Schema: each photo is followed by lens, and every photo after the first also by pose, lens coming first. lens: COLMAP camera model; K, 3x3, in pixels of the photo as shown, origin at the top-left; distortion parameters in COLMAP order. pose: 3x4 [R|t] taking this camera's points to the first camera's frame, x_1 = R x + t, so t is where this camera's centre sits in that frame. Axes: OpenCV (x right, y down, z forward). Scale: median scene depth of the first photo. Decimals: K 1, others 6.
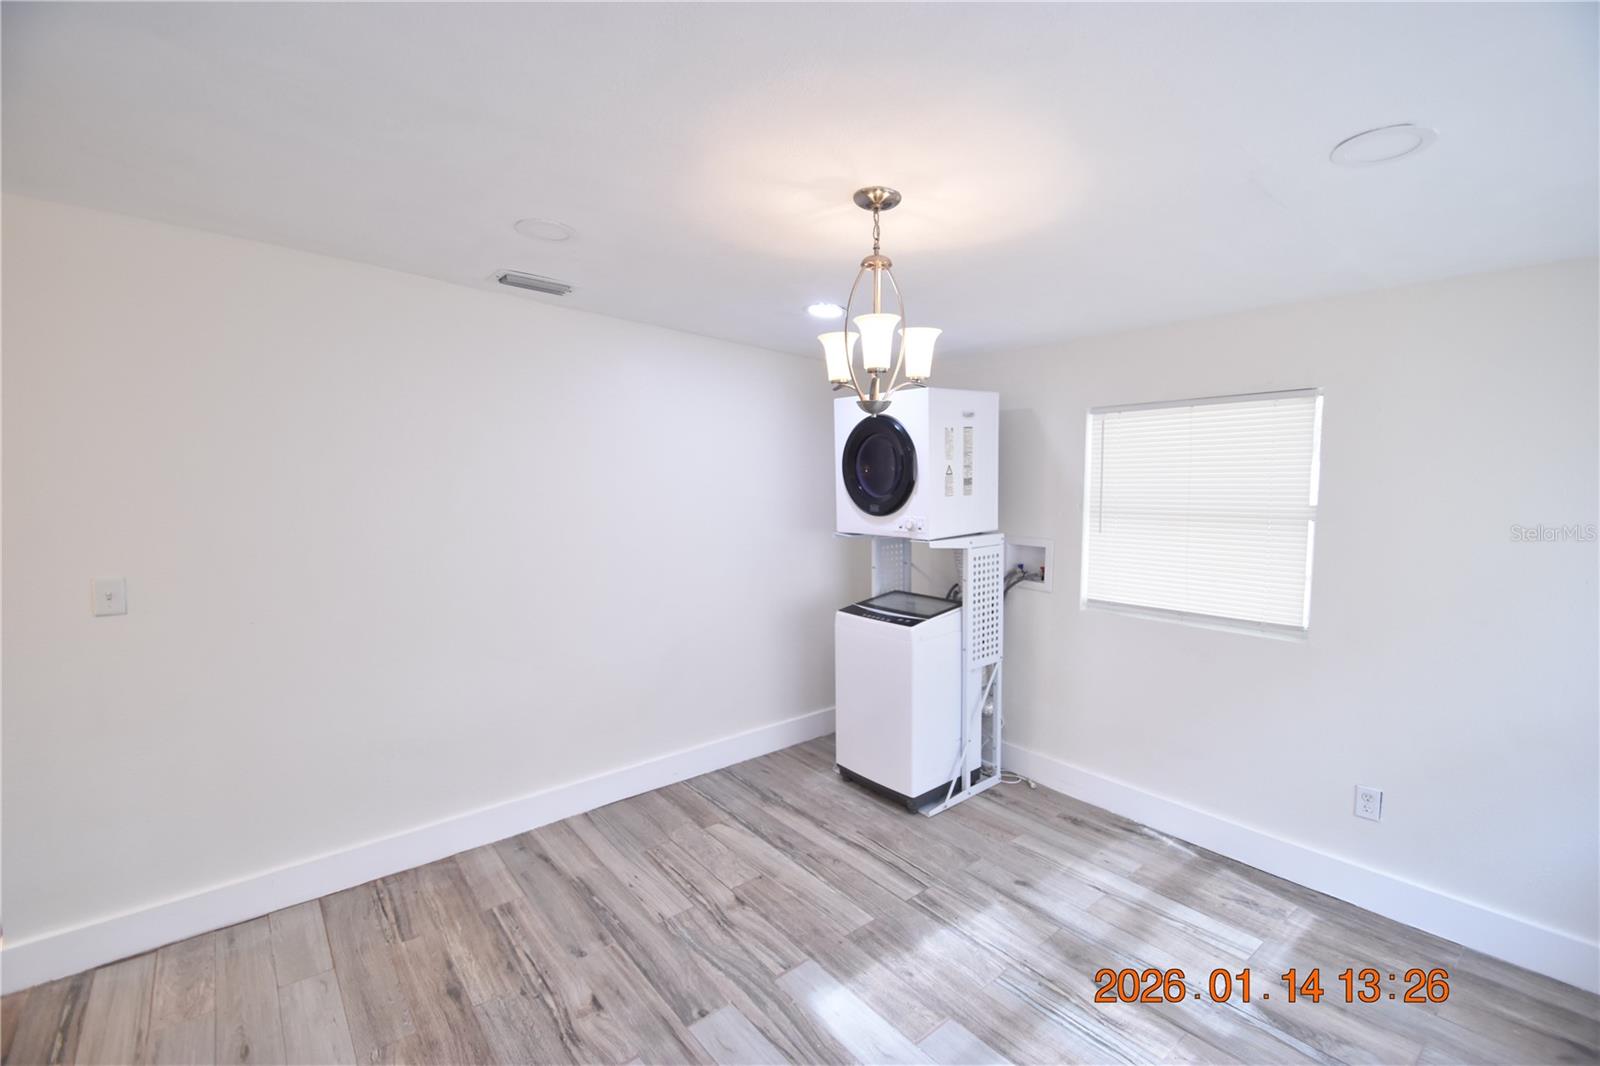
lens RADIAL K [[697.3, 0, 796.9], [0, 697.3, 539.4], [0, 0, 1]] dist [0.011891, -0.016051]
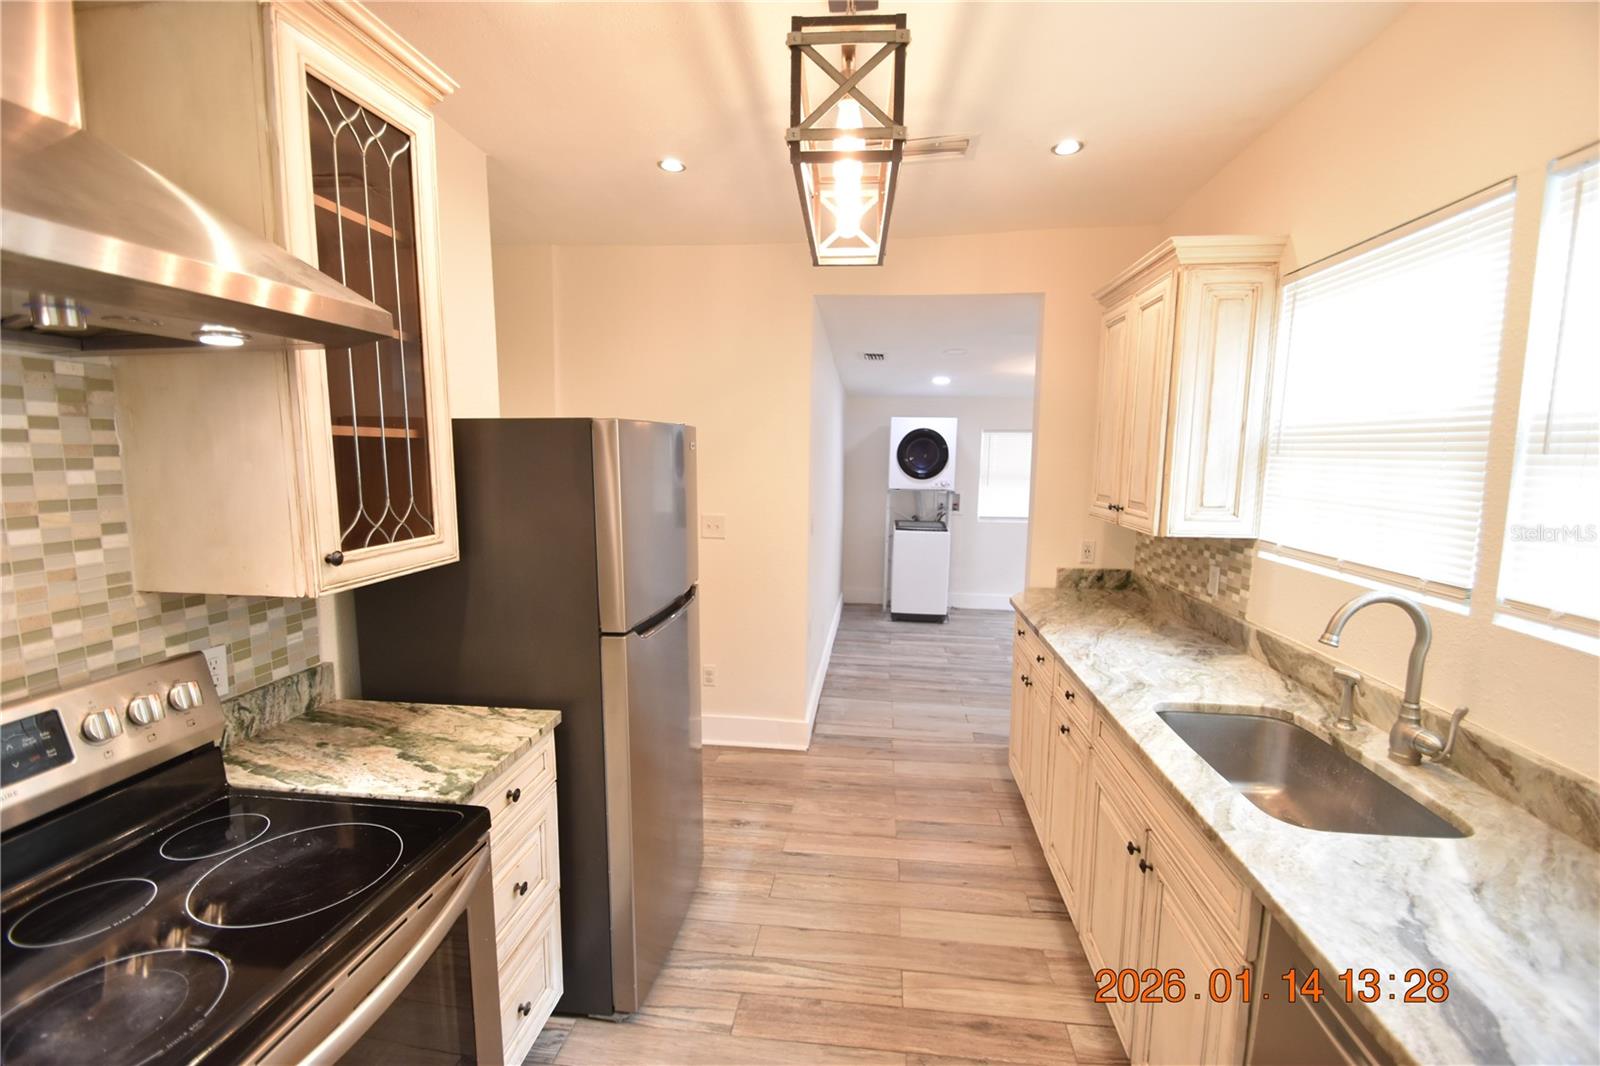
lens RADIAL K [[697.3, 0, 796.9], [0, 697.3, 539.4], [0, 0, 1]] dist [0.011891, -0.016051]
pose [[0.717402, -0.070757, 0.693057, -1.879548], [0.042191, 0.997416, 0.058156, 0.008643], [-0.695381, -0.012481, 0.718533, -0.225346]]
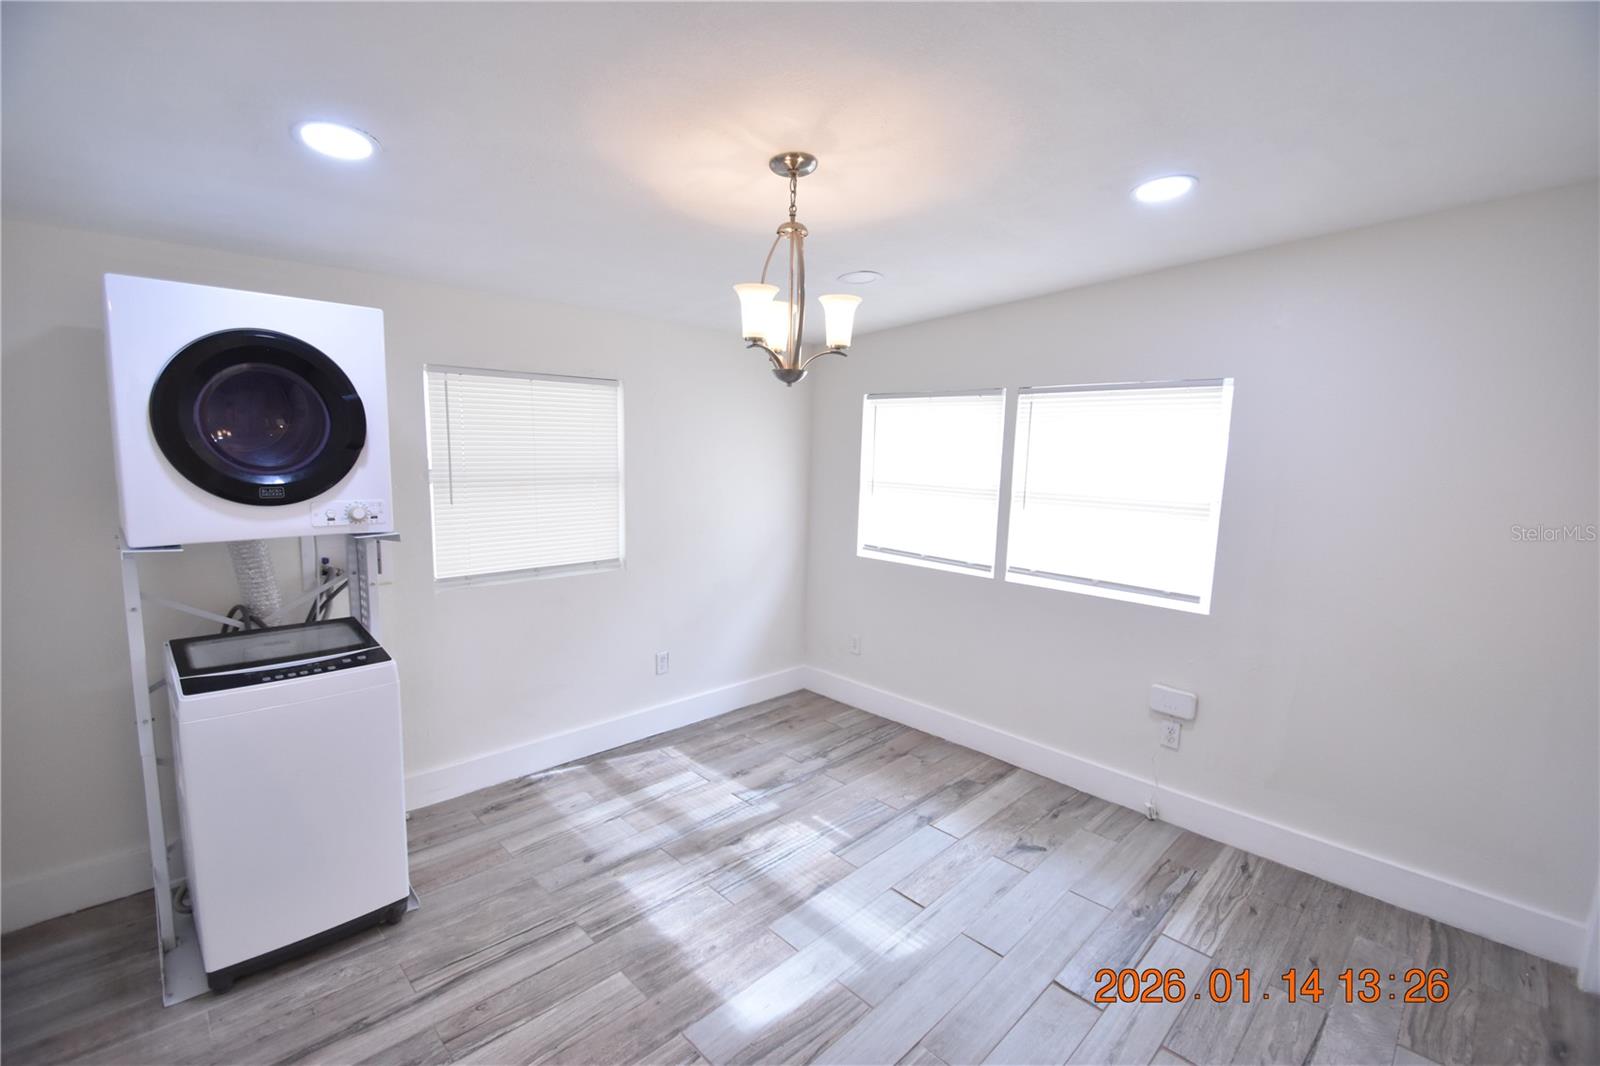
lens RADIAL K [[697.3, 0, 796.9], [0, 697.3, 539.4], [0, 0, 1]] dist [0.011891, -0.016051]
pose [[-0.102808, -0.123956, 0.986948, -0.628062], [0.069840, 0.988857, 0.131471, -0.063220], [-0.992246, 0.082445, -0.093005, 0.763251]]
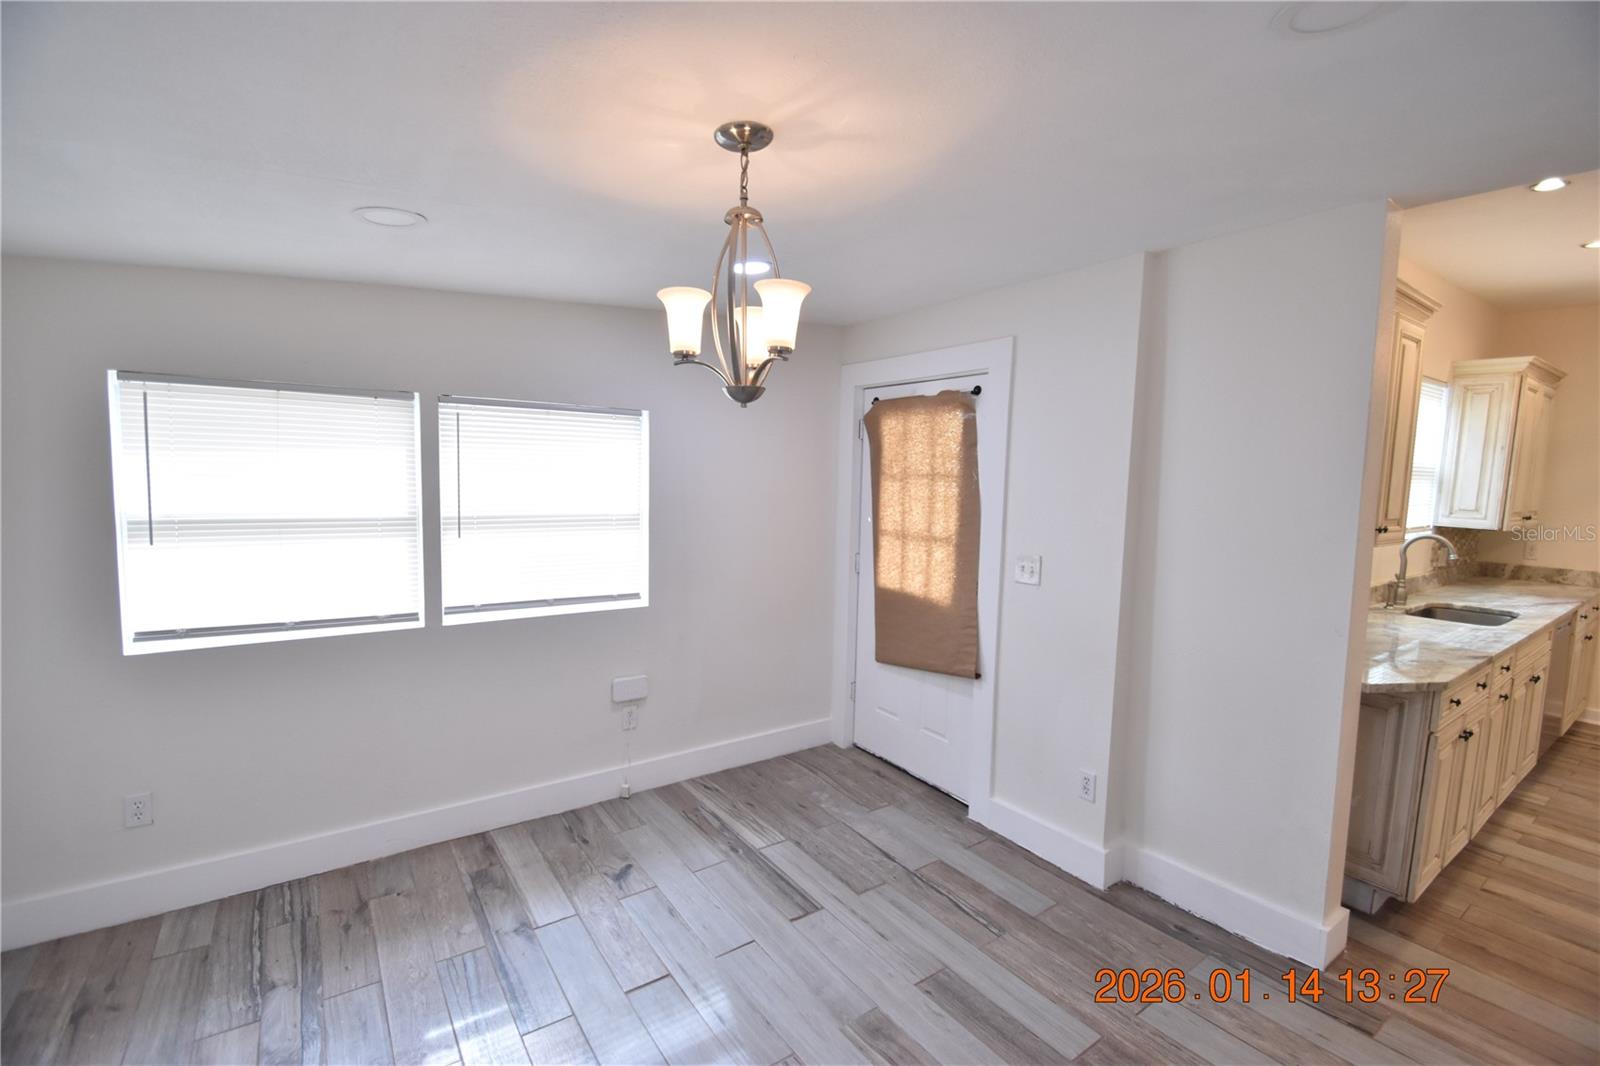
lens RADIAL K [[697.3, 0, 796.9], [0, 697.3, 539.4], [0, 0, 1]] dist [0.011891, -0.016051]
pose [[-0.998474, -0.016850, 0.052591, -0.000090], [-0.007008, 0.983275, 0.181990, -0.120126], [-0.054778, 0.181344, -0.981893, 1.264748]]
